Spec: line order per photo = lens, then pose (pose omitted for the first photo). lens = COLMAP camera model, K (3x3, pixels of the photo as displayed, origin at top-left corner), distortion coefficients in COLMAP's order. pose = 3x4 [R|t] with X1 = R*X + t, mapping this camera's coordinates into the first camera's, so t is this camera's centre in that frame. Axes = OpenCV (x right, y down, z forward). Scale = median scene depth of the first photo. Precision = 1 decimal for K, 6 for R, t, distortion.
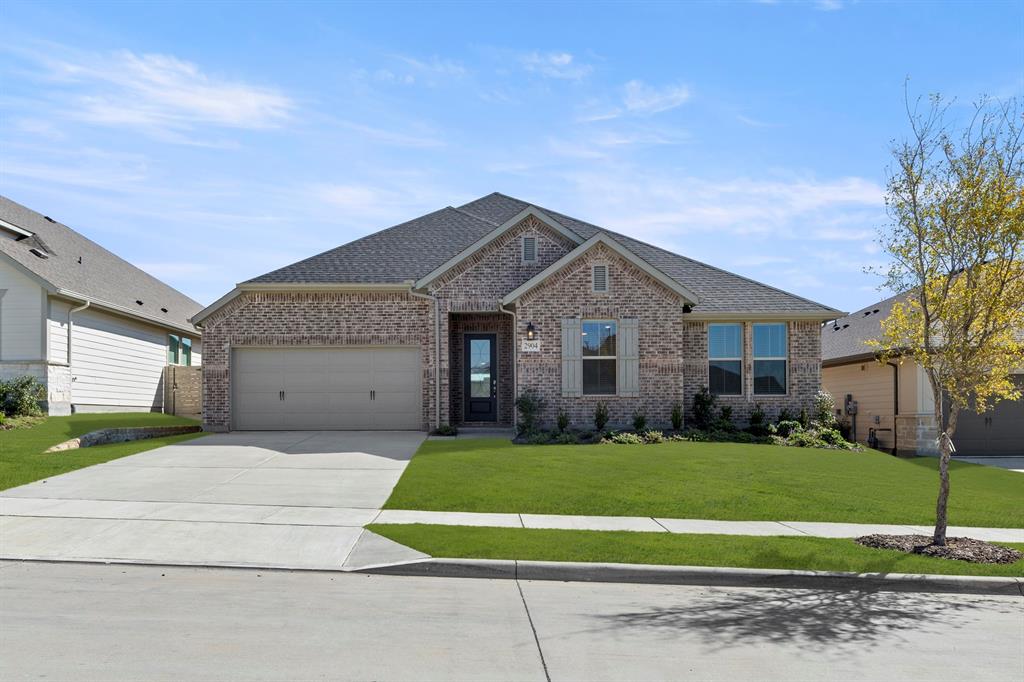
lens RADIAL K [[521.7, 0, 511.8], [0, 521.7, 346.4], [0, 0, 1]] dist [-0.000865, 0.000033]
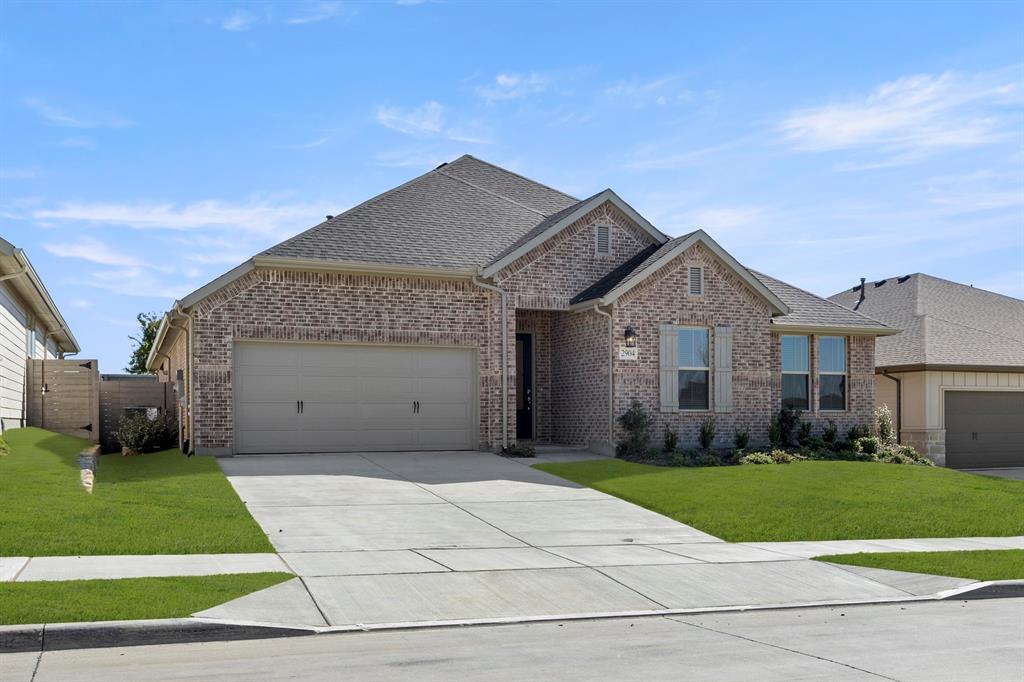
lens RADIAL K [[653.7, 0, 511.6], [0, 653.7, 337.3], [0, 0, 1]] dist [0.004979, -0.002312]
pose [[0.957338, 0.038522, 0.286390, -0.432652], [-0.038458, 0.999243, -0.005851, -0.013046], [-0.286399, -0.005413, 0.958095, 0.002021]]
